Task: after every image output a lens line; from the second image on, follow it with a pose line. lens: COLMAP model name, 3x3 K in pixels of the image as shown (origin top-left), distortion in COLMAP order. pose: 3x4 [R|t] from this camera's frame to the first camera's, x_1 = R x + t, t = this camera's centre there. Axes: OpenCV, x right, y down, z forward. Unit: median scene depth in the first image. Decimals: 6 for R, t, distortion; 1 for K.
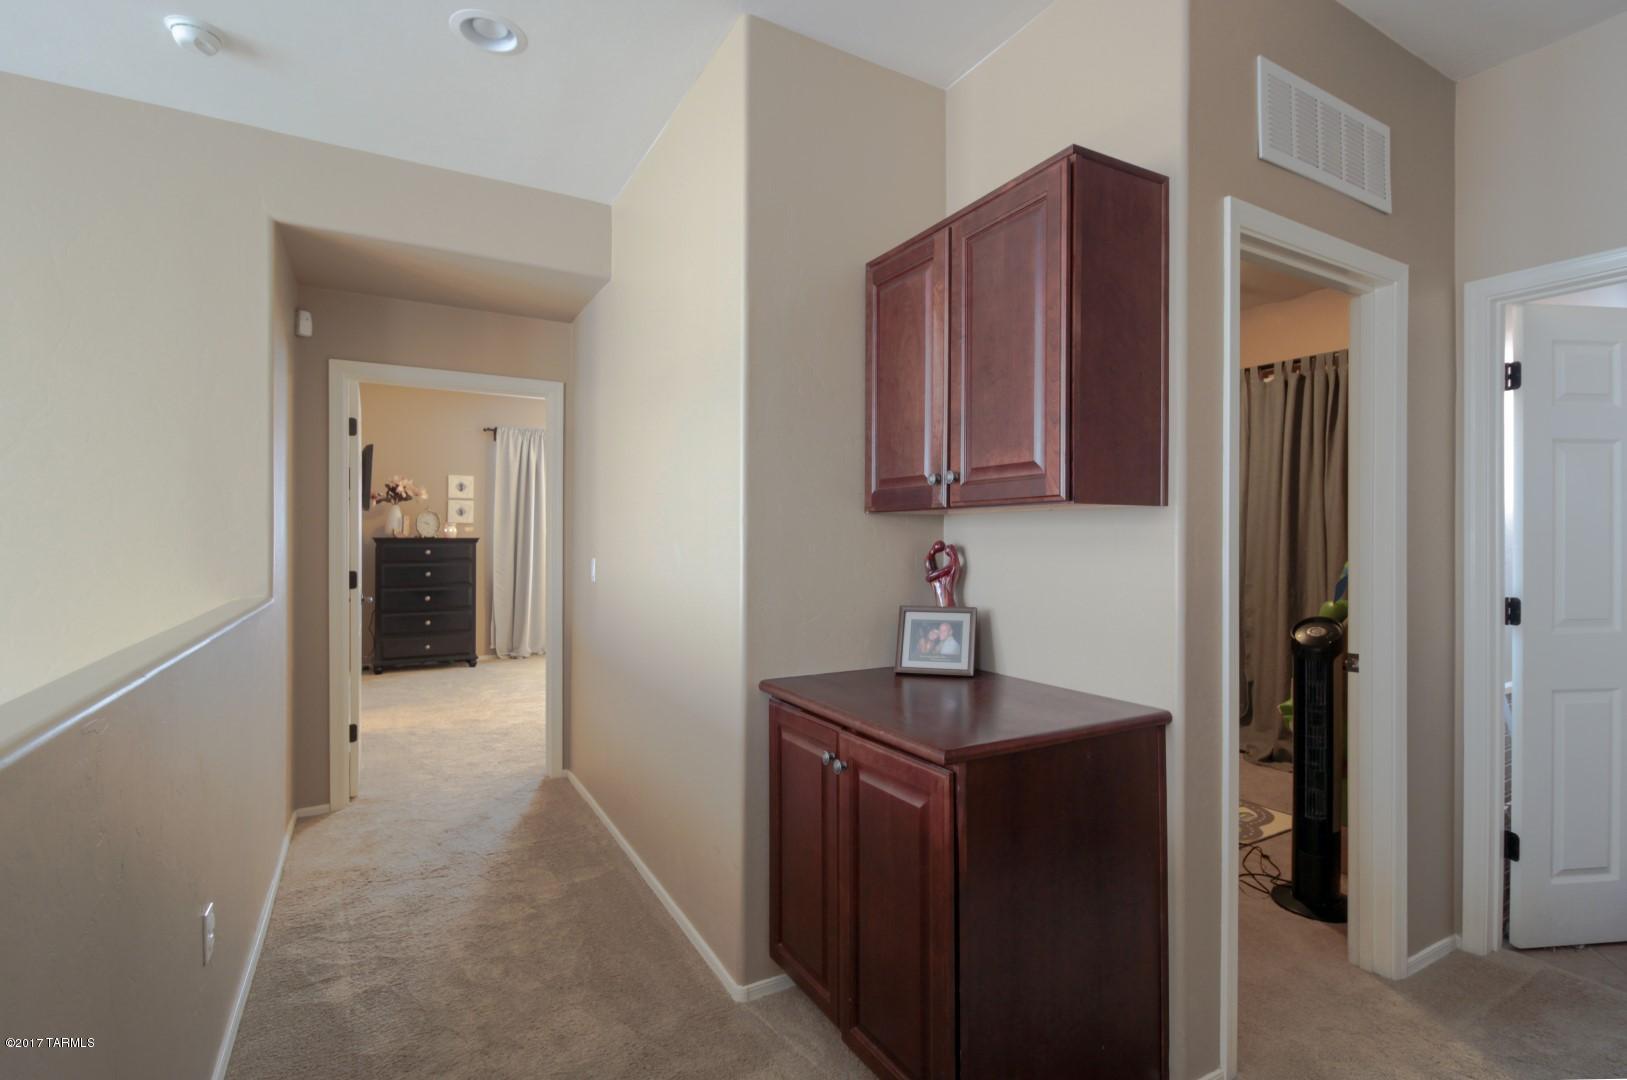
lens RADIAL K [[777.1, 0, 829.1], [0, 777.1, 539.5], [0, 0, 1]] dist [-0.002539, -0.000363]
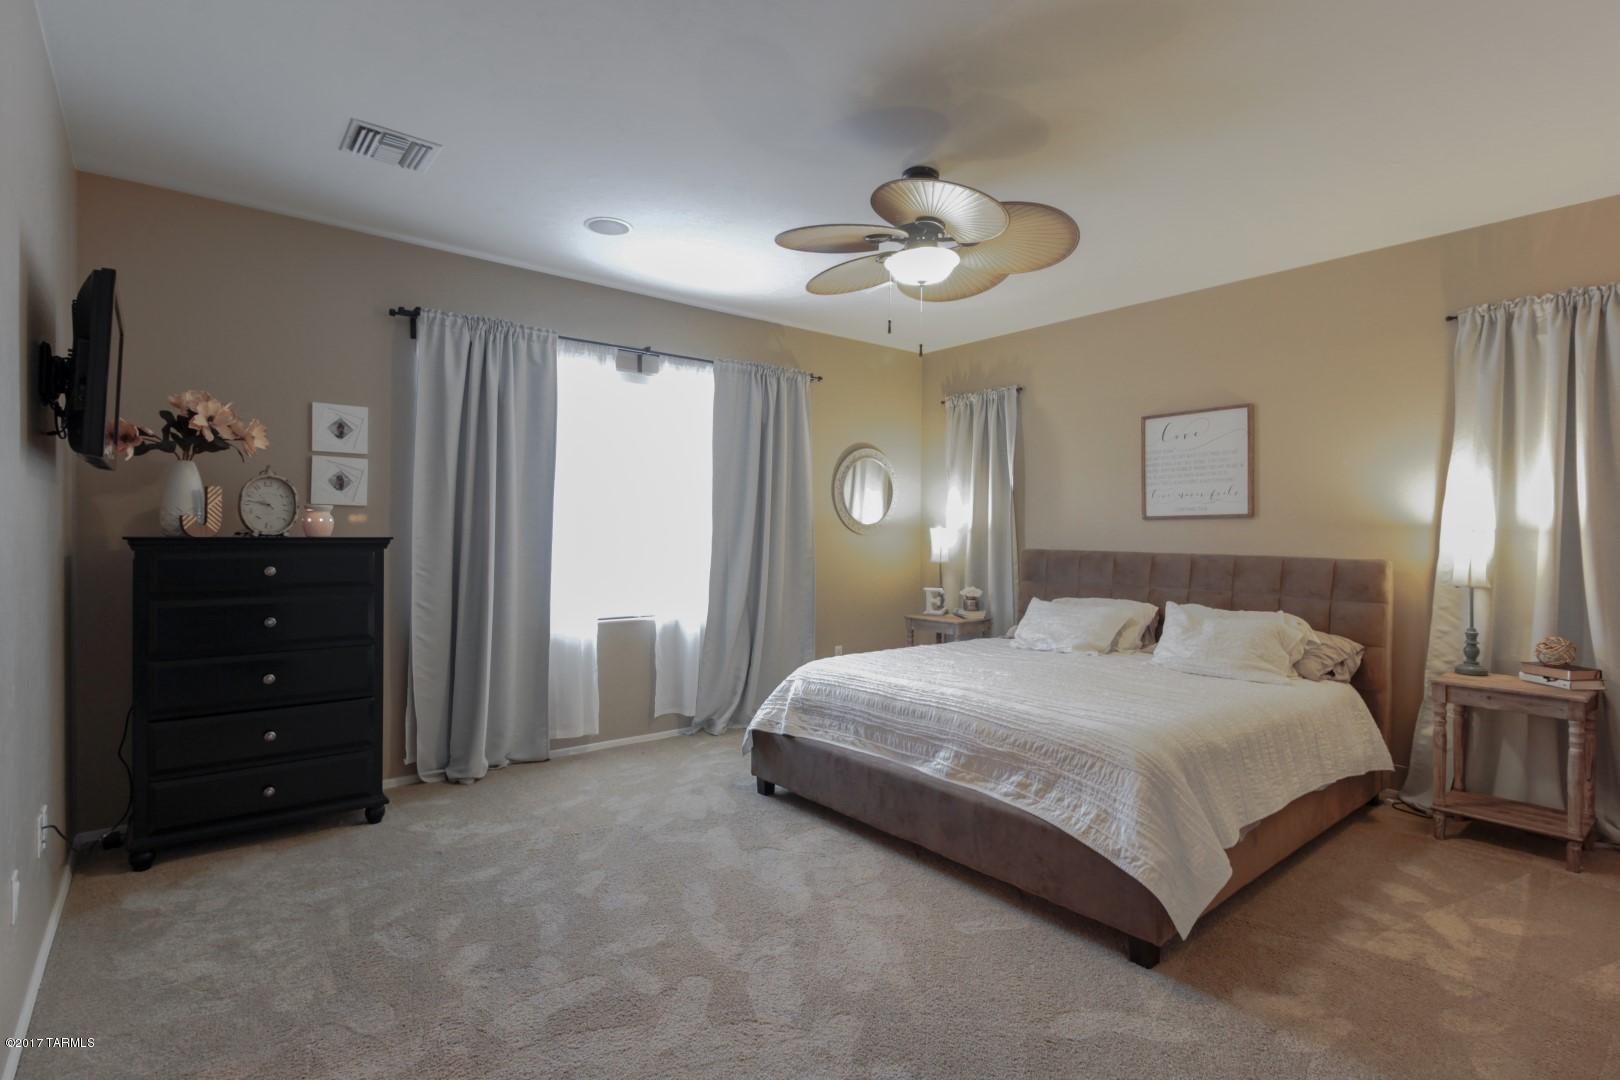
lens RADIAL K [[773.8, 0, 794.5], [0, 773.8, 537.3], [0, 0, 1]] dist [-0.002539, -0.000363]
pose [[0.988138, 0.000380, 0.153569, -0.281137], [-0.000472, 1.000000, 0.000559, -0.002141], [-0.153569, -0.000625, 0.988138, 0.506848]]
